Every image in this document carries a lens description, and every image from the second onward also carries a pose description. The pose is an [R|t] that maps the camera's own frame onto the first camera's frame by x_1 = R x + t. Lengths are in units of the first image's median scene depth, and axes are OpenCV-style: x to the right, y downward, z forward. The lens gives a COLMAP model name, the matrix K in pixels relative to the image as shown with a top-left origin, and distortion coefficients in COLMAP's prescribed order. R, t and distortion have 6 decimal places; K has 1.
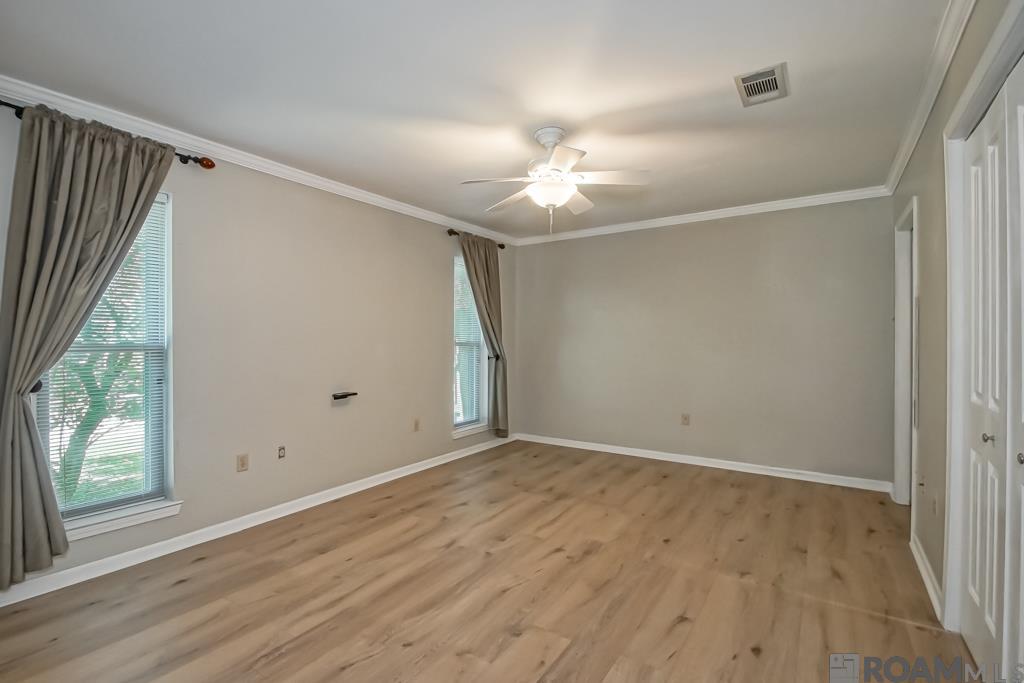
lens RADIAL K [[476.0, 0, 498.7], [0, 476.0, 354.7], [0, 0, 1]] dist [0.002650, -0.010988]
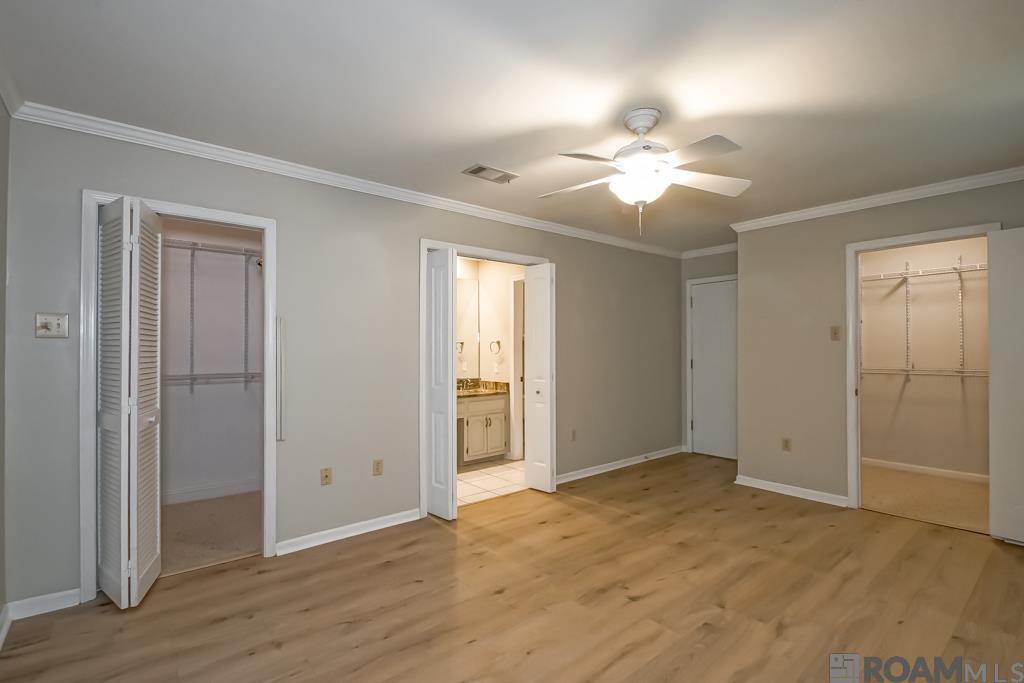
lens RADIAL K [[476.0, 0, 498.7], [0, 476.0, 354.7], [0, 0, 1]] dist [0.002650, -0.010988]
pose [[-0.955054, 0.002970, 0.296416, 0.104979], [0.014519, 0.999218, 0.036771, -0.071714], [-0.296075, 0.039422, -0.954351, 1.911882]]
